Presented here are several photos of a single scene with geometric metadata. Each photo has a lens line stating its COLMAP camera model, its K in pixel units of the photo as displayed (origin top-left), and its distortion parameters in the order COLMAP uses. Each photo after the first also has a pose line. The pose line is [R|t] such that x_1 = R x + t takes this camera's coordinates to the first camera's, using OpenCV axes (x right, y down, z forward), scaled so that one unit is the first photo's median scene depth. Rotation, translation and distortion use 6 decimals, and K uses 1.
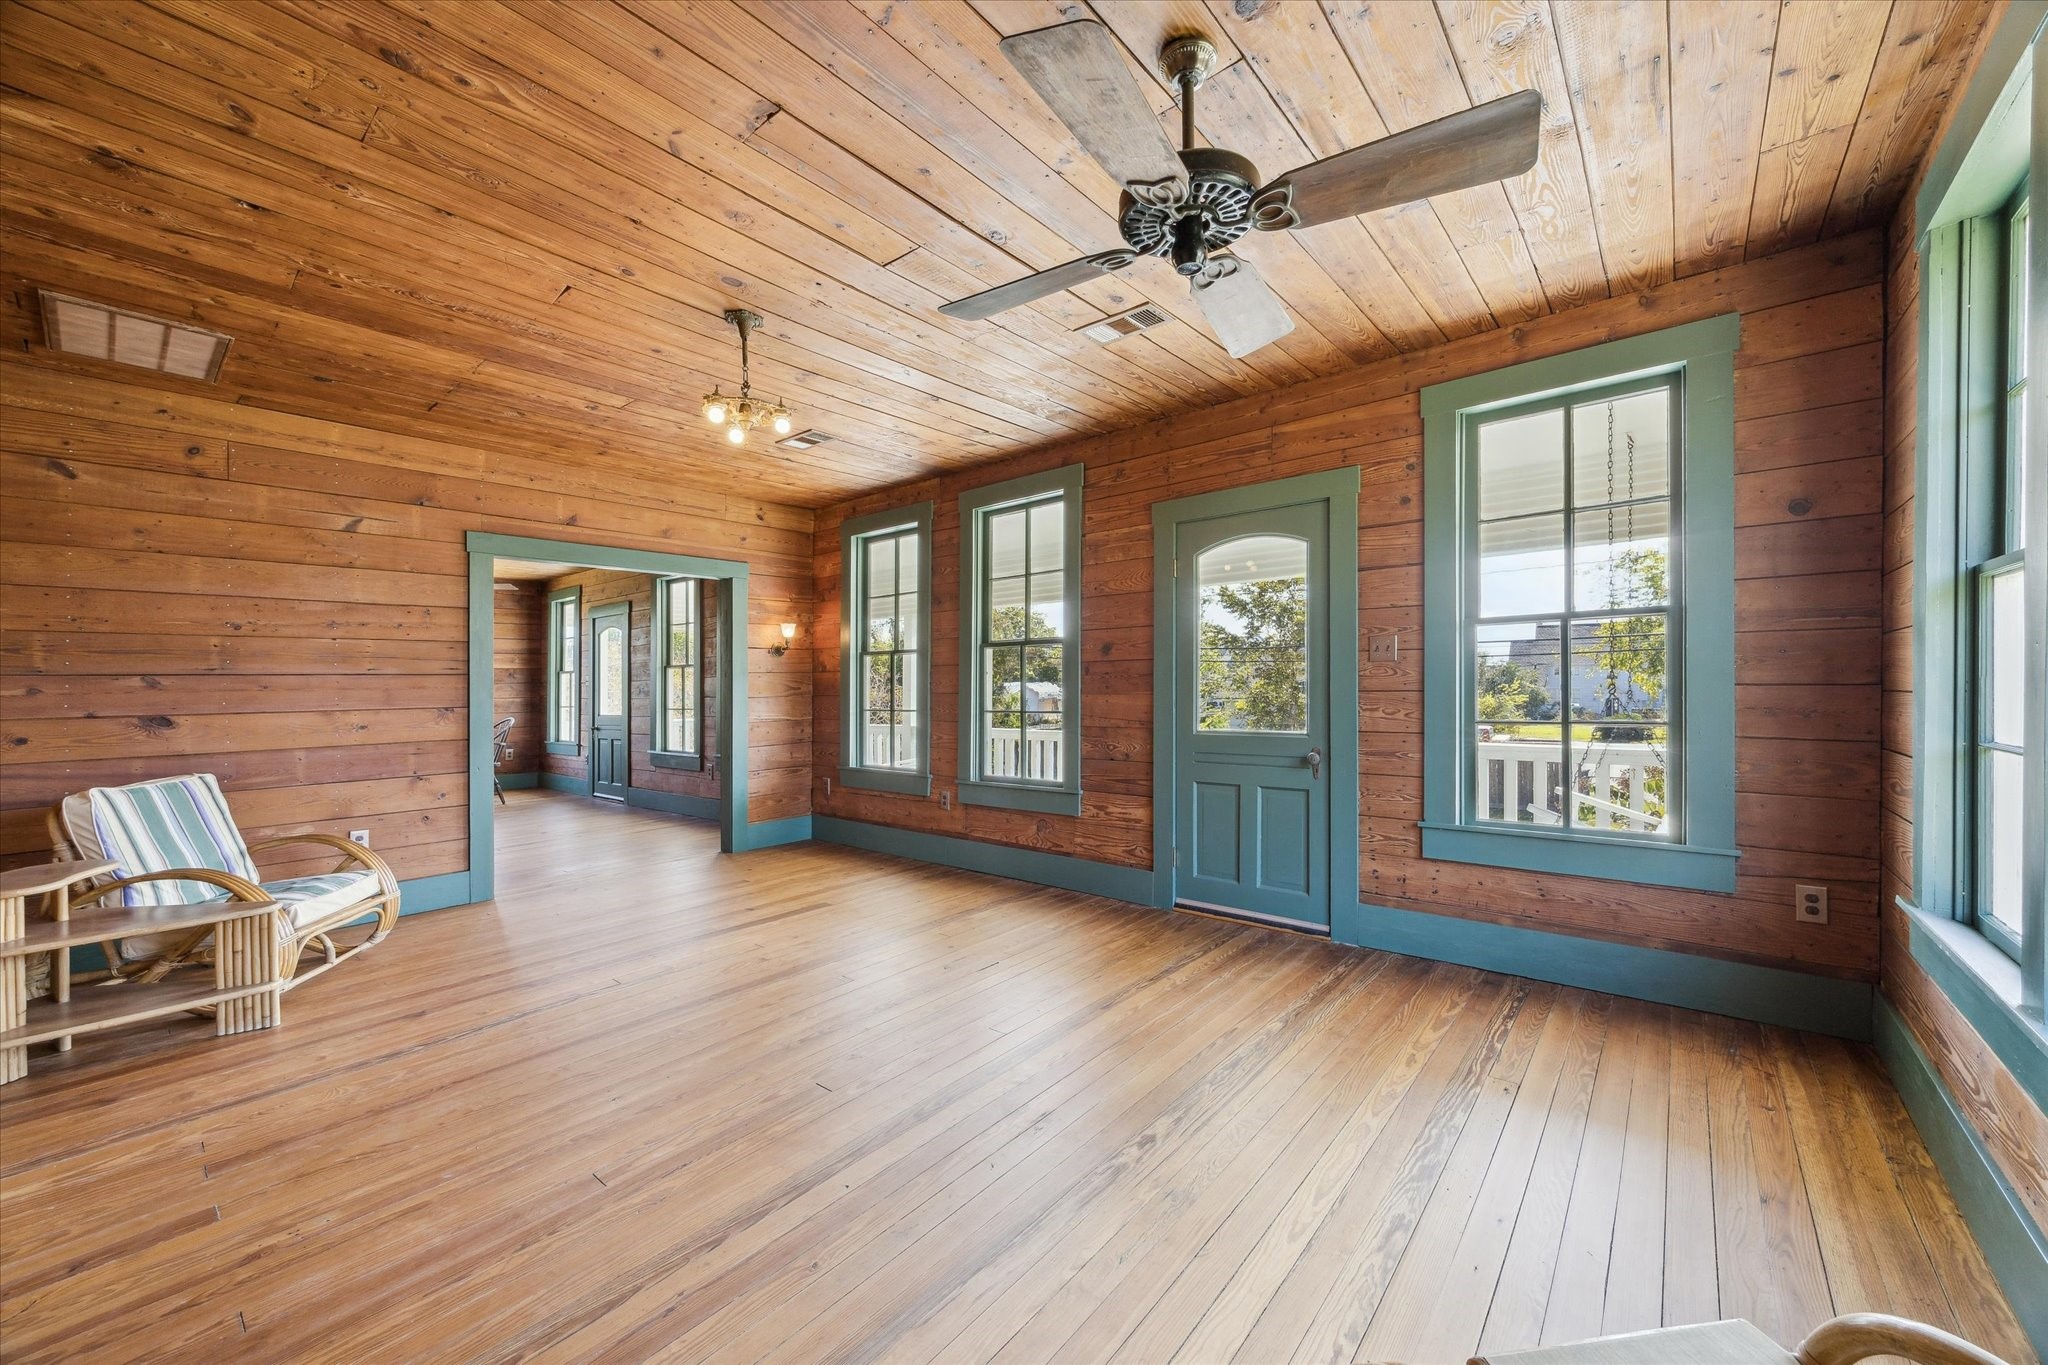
lens RADIAL K [[780.7, 0, 1031.4], [0, 780.7, 658.5], [0, 0, 1]] dist [0.000585, 0.000017]
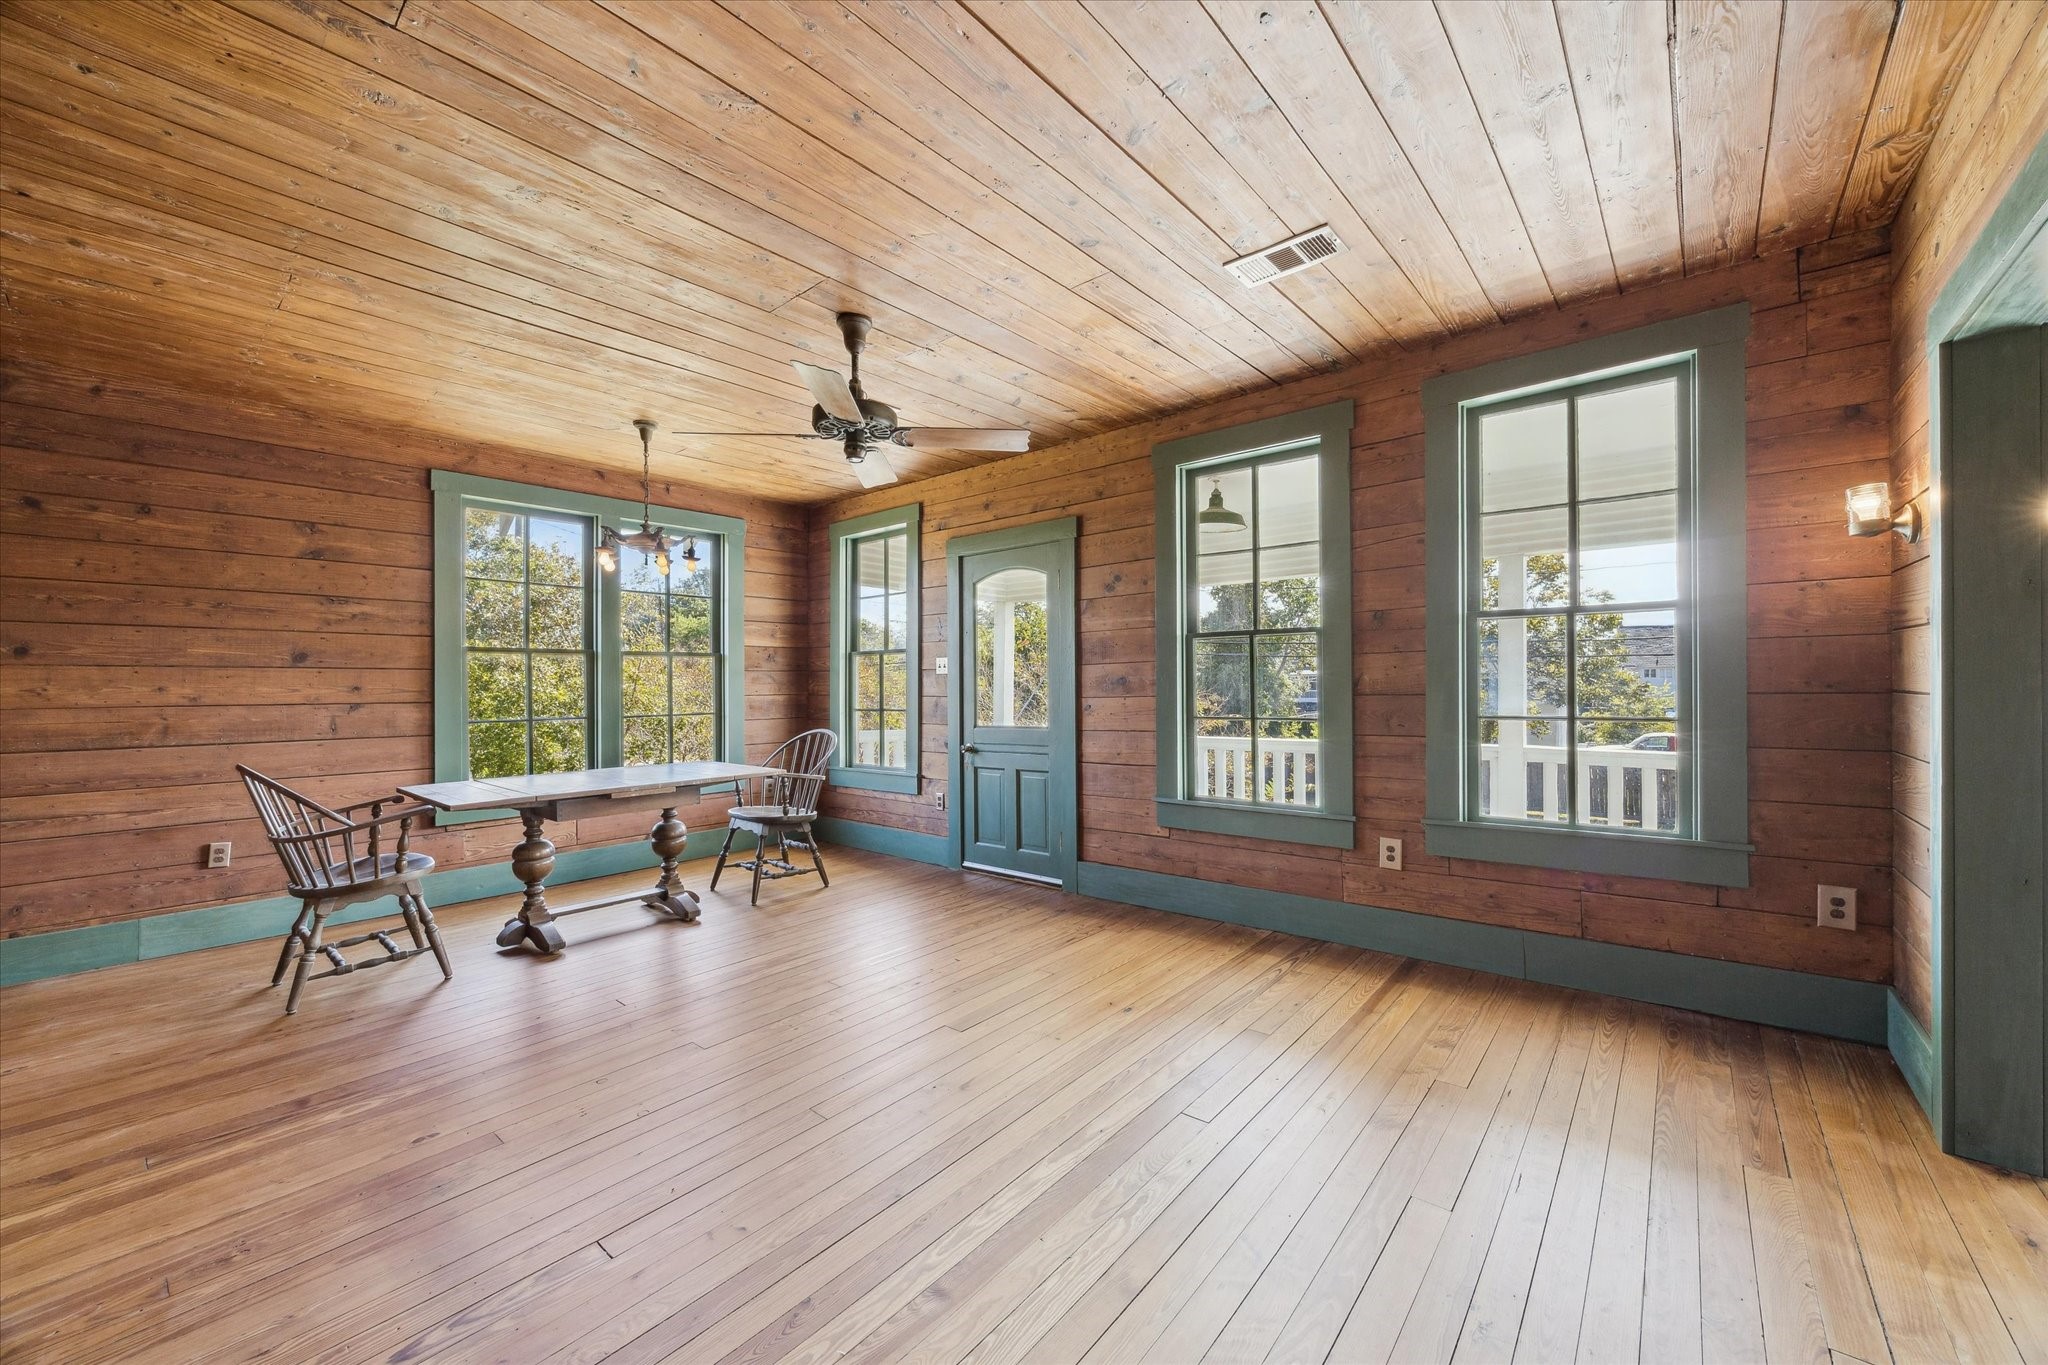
lens RADIAL K [[780.7, 0, 1023.3], [0, 780.7, 674.4], [0, 0, 1]] dist [0.000585, 0.000017]
pose [[0.999969, -0.007635, 0.001786, -0.174365], [0.007597, 0.999761, 0.020501, 0.005806], [-0.001942, -0.020487, 0.999788, 0.142857]]
